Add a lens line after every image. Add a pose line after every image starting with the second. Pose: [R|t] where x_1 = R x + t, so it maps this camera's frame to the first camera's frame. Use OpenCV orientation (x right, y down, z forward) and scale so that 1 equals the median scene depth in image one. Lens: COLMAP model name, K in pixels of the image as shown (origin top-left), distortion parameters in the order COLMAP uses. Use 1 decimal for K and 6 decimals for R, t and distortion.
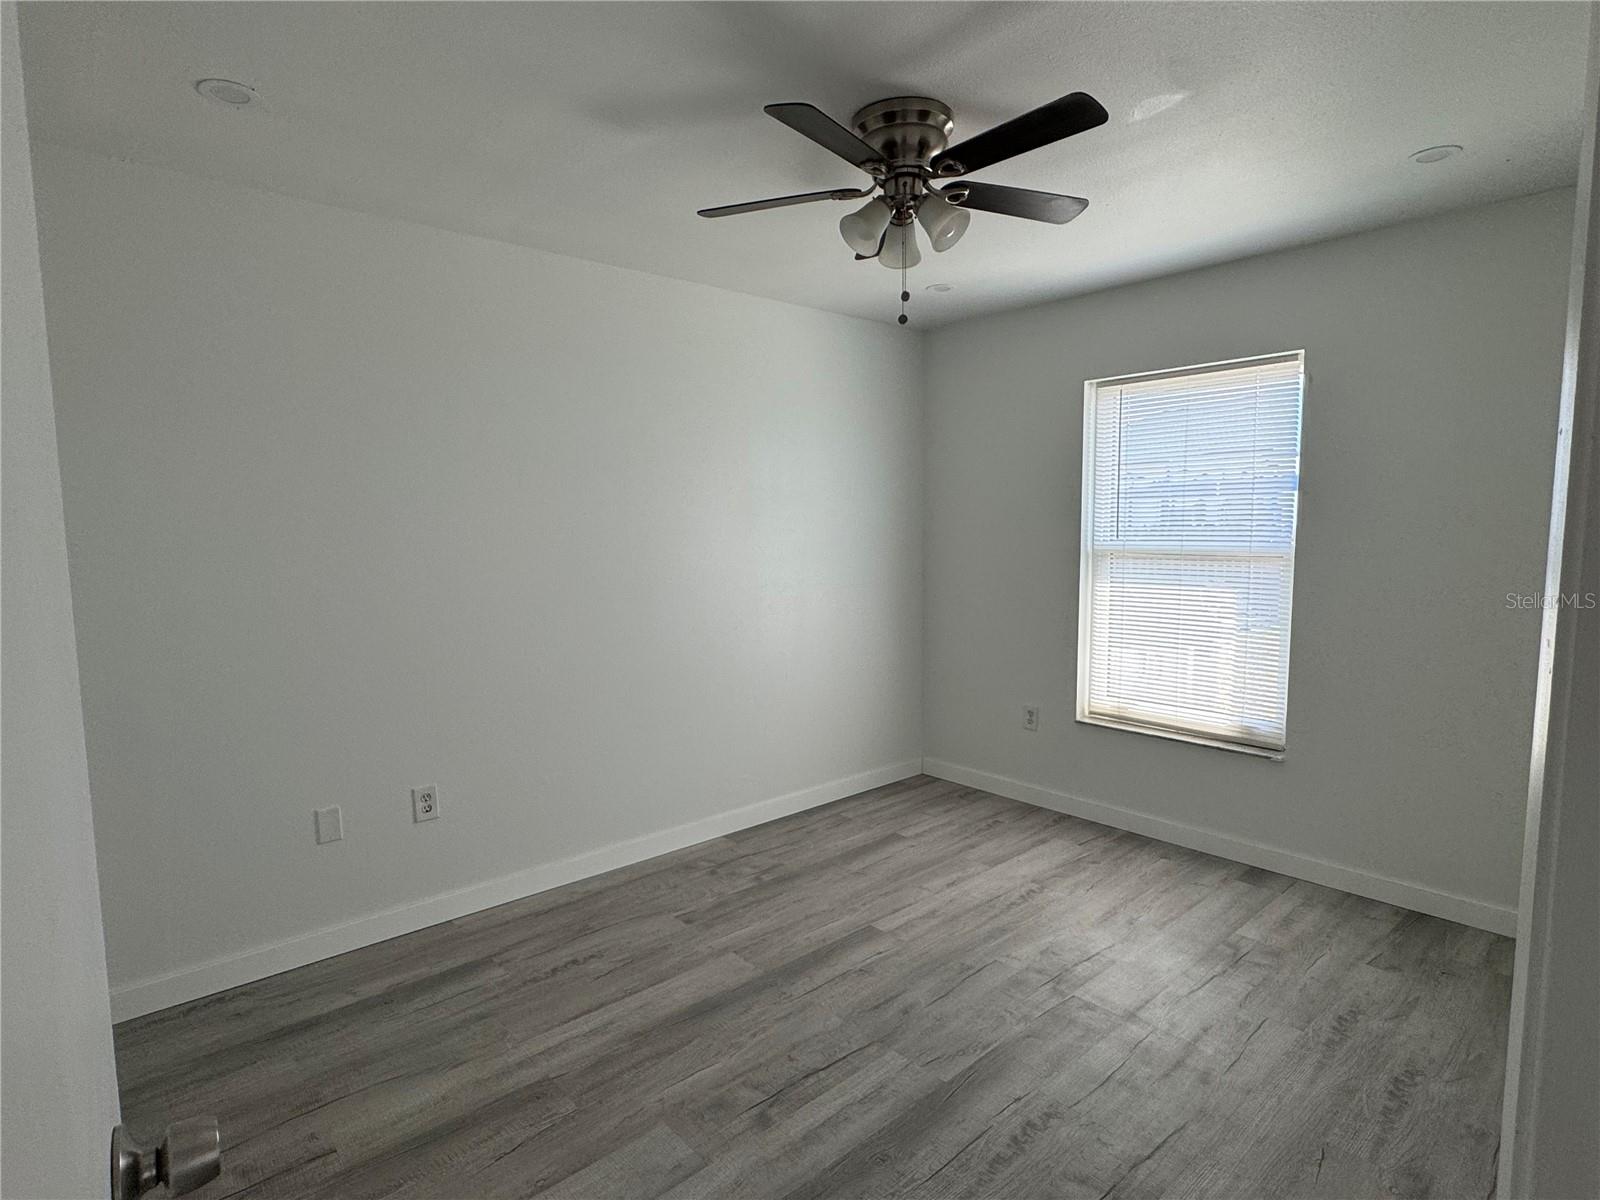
lens RADIAL K [[847.4, 0, 793.2], [0, 847.4, 602.8], [0, 0, 1]] dist [-0.004128, 0.002334]
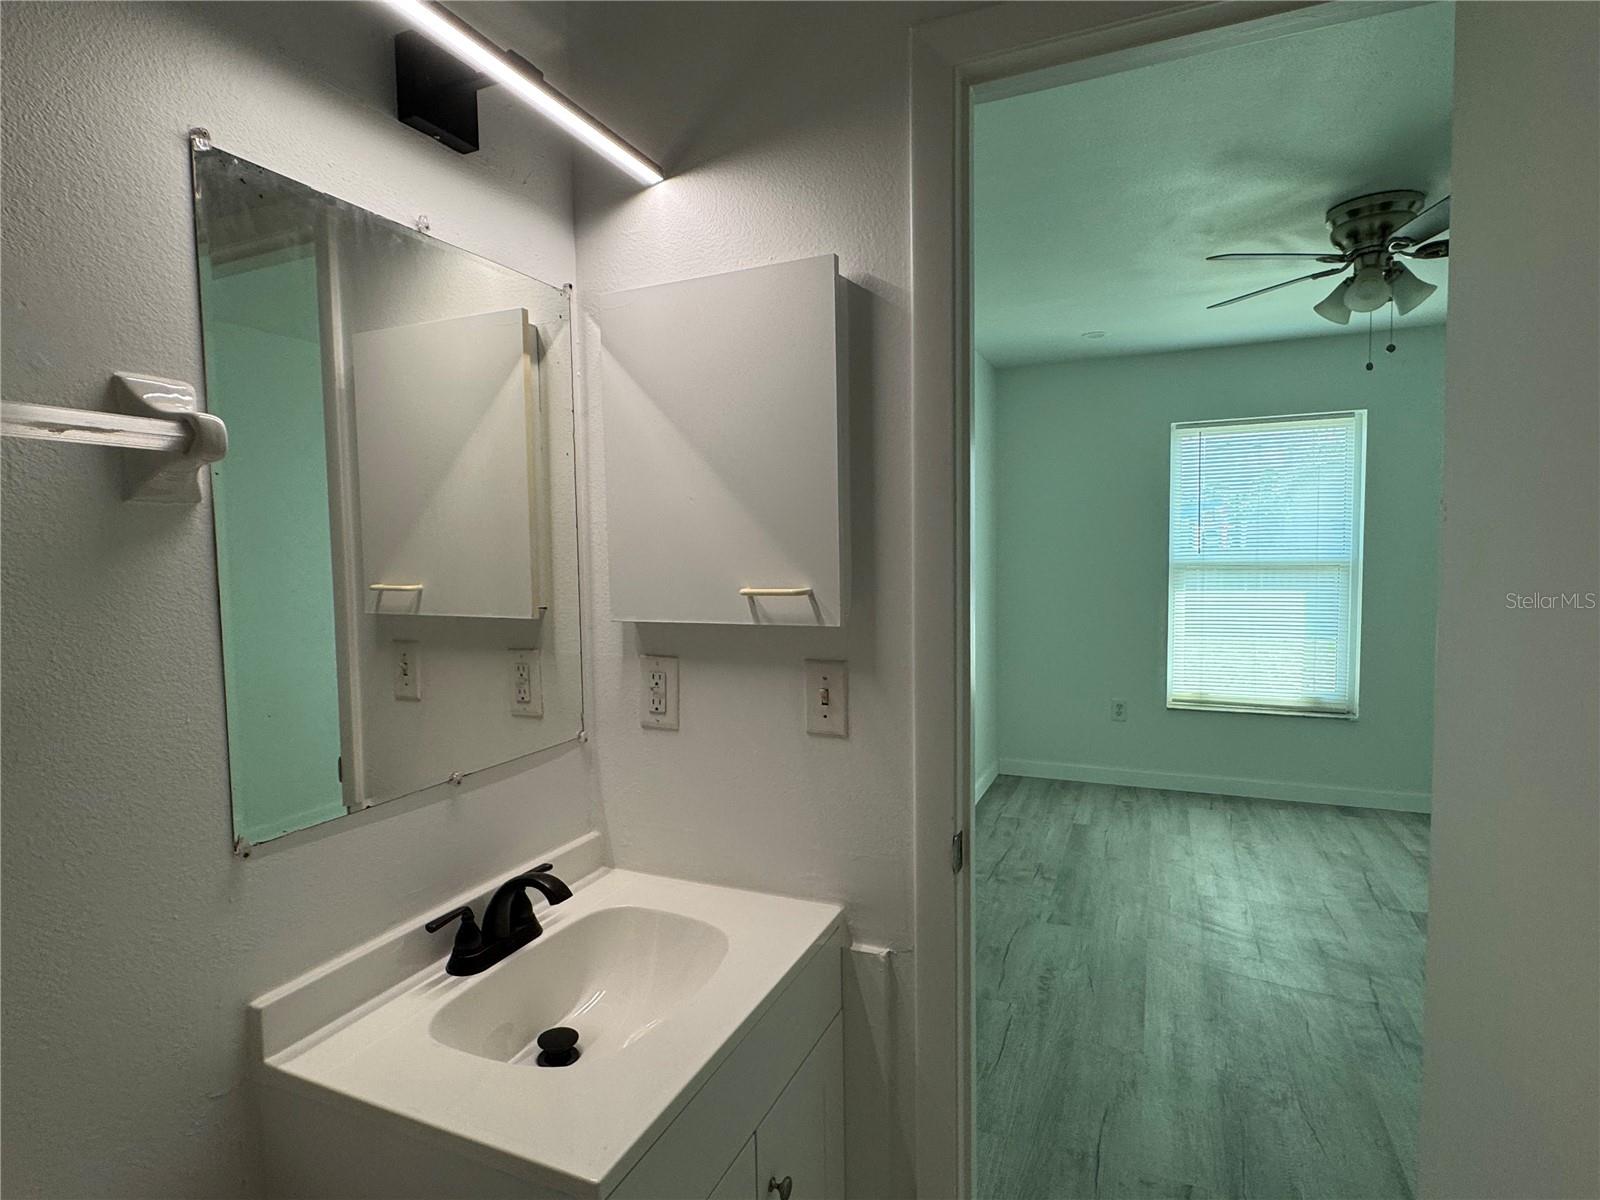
lens RADIAL K [[847.4, 0, 793.2], [0, 847.4, 602.8], [0, 0, 1]] dist [-0.004128, 0.002334]
pose [[0.908471, -0.033435, 0.416608, -0.899719], [0.048454, 0.998499, -0.025527, -0.003577], [-0.415129, 0.043377, 0.908728, 0.197277]]
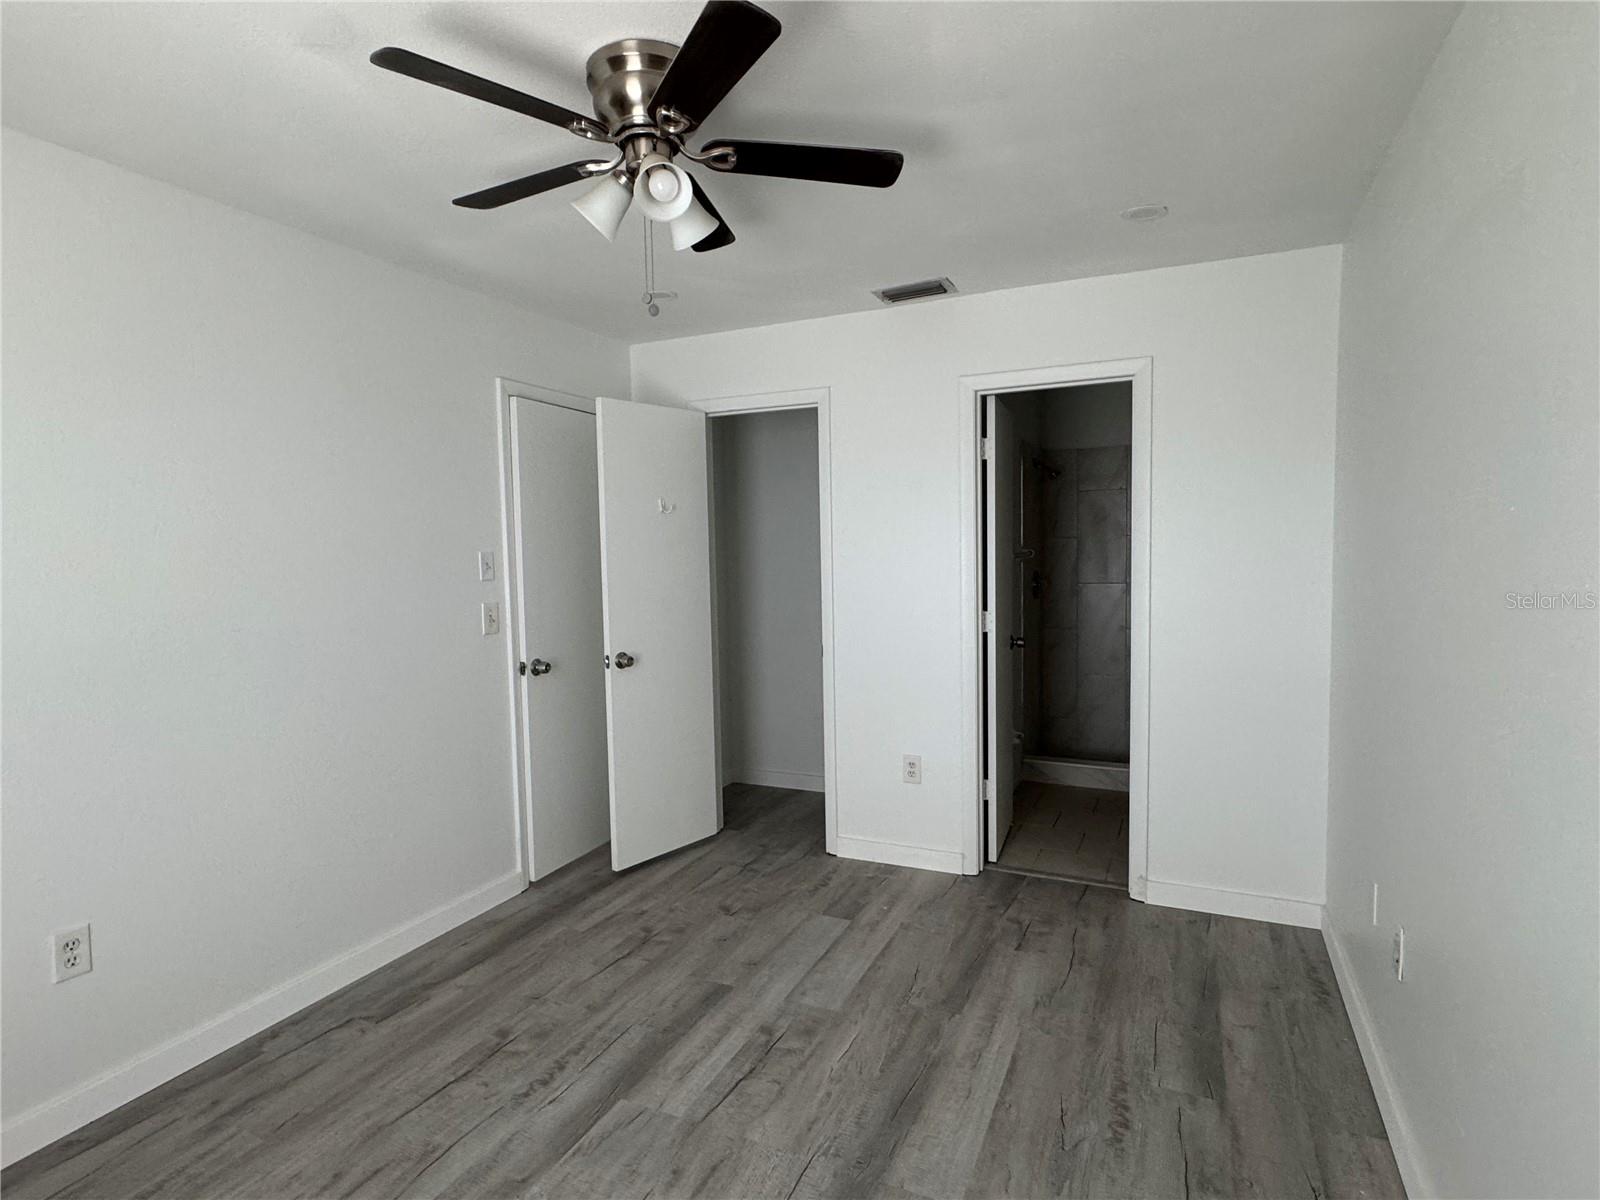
lens RADIAL K [[852.0, 0, 800.0], [0, 852.0, 600.0], [0, 0, 1]] dist [-0.004626, 0.001411]
pose [[-0.915127, 0.051271, -0.399892, 0.274524], [-0.010688, 0.988447, 0.151190, -0.143178], [0.403024, 0.142632, -0.904006, 1.461341]]
